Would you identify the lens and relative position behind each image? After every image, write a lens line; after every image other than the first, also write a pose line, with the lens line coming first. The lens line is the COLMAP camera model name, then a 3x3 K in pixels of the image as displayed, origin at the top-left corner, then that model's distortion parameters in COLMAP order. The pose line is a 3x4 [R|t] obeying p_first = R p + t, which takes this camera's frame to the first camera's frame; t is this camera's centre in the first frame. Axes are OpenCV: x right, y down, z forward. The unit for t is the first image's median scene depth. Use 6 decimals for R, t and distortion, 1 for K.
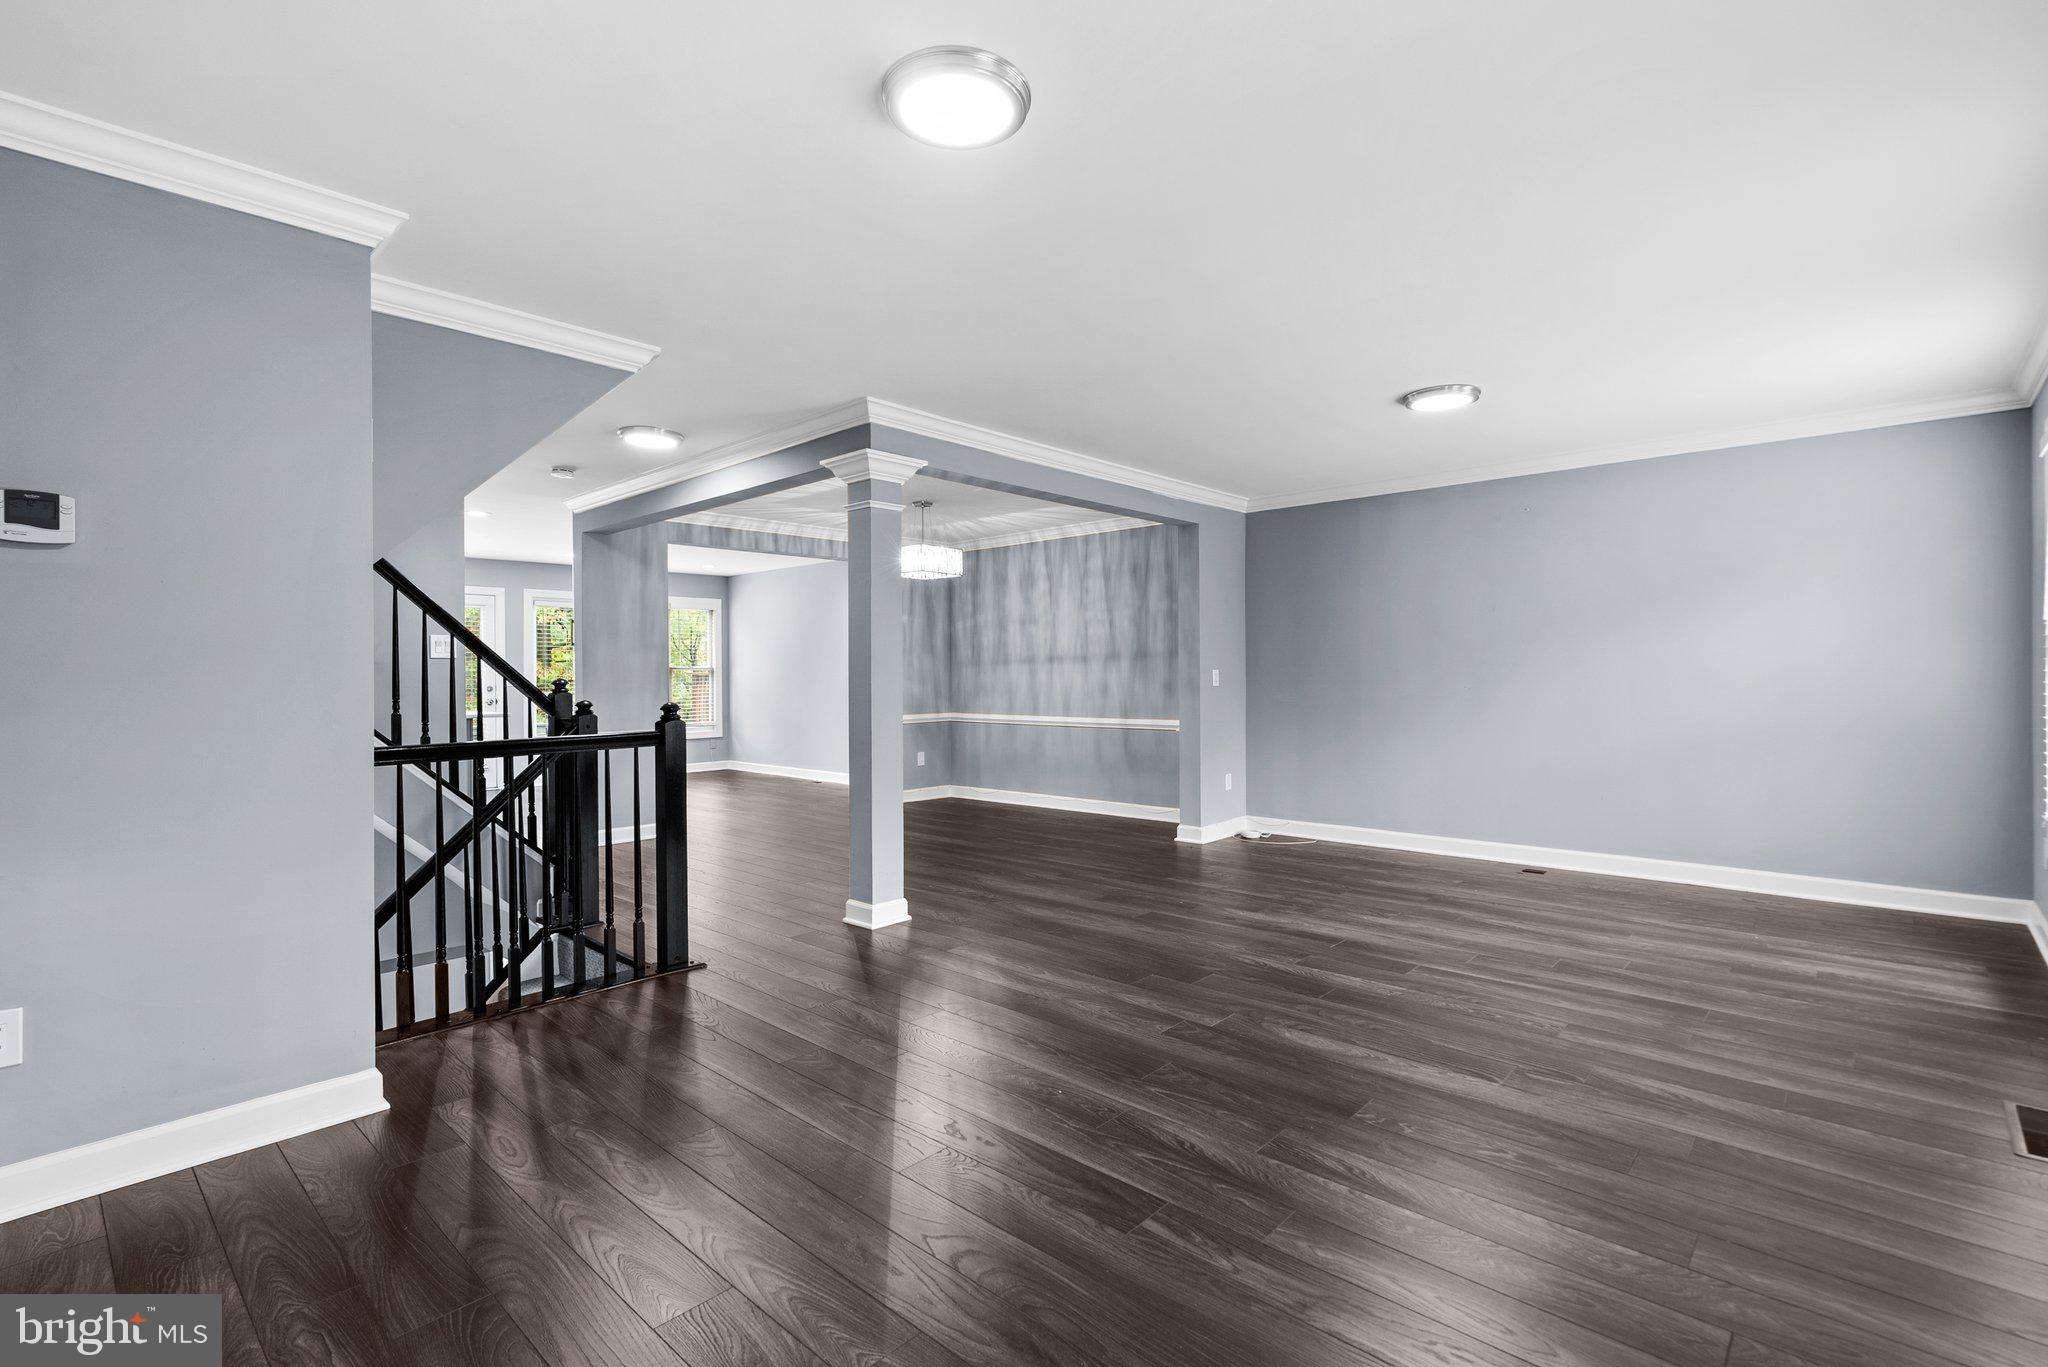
lens RADIAL K [[944.8, 0, 1009.0], [0, 944.8, 681.3], [0, 0, 1]] dist [-0.002317, 0.000448]
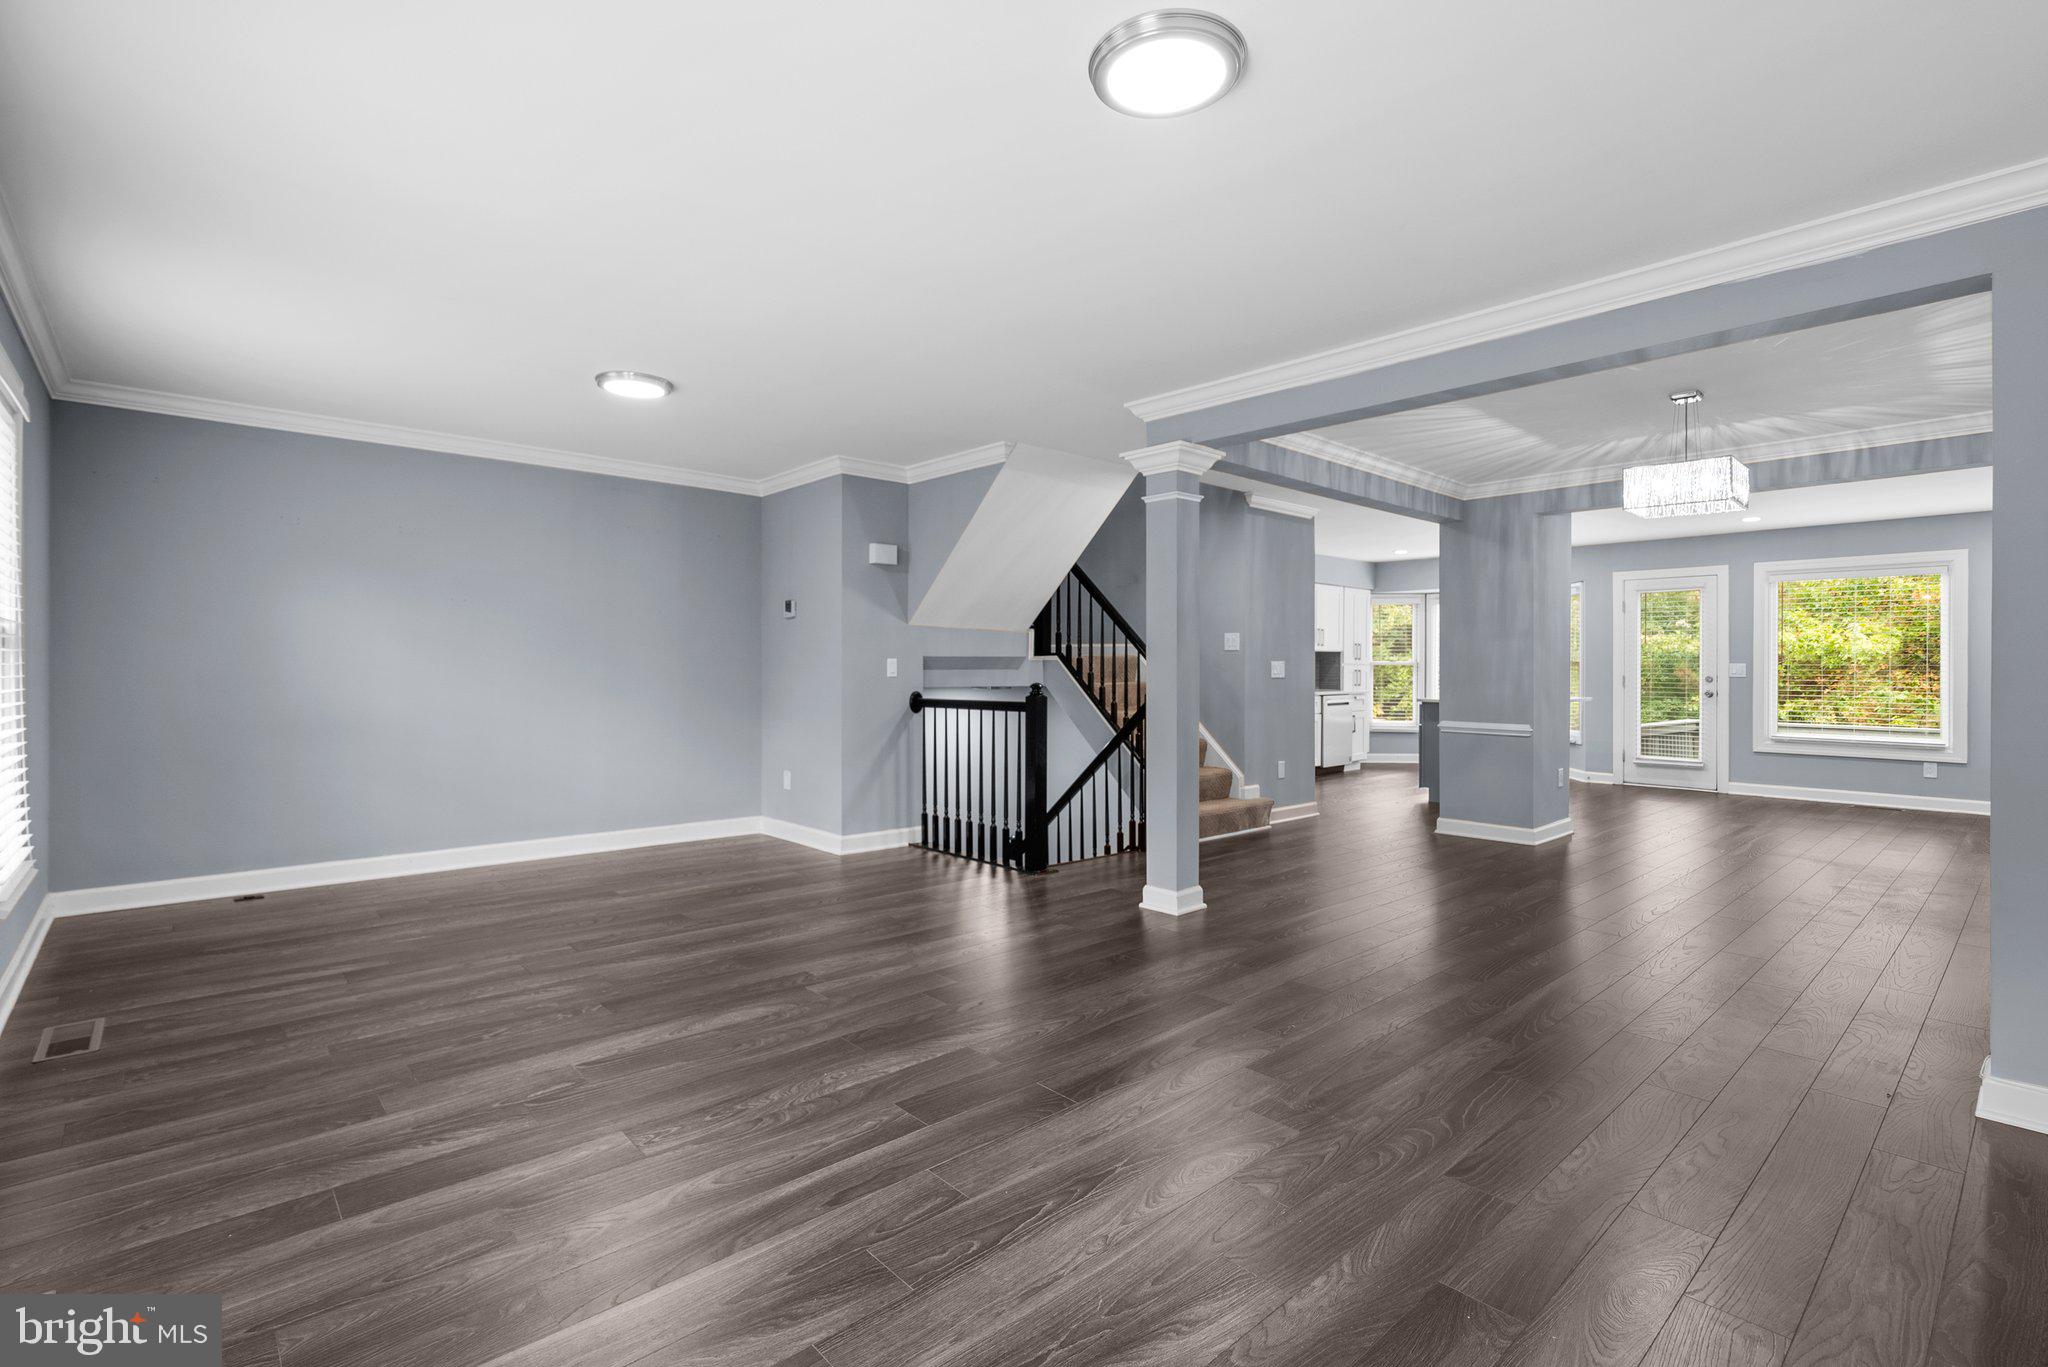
lens RADIAL K [[944.8, 0, 1009.8], [0, 944.8, 673.2], [0, 0, 1]] dist [-0.002317, 0.000448]
pose [[-0.094335, 0.015490, -0.995420, 1.270811], [-0.012646, 0.999780, 0.016756, -0.017071], [0.995460, 0.014169, -0.094119, 1.335654]]
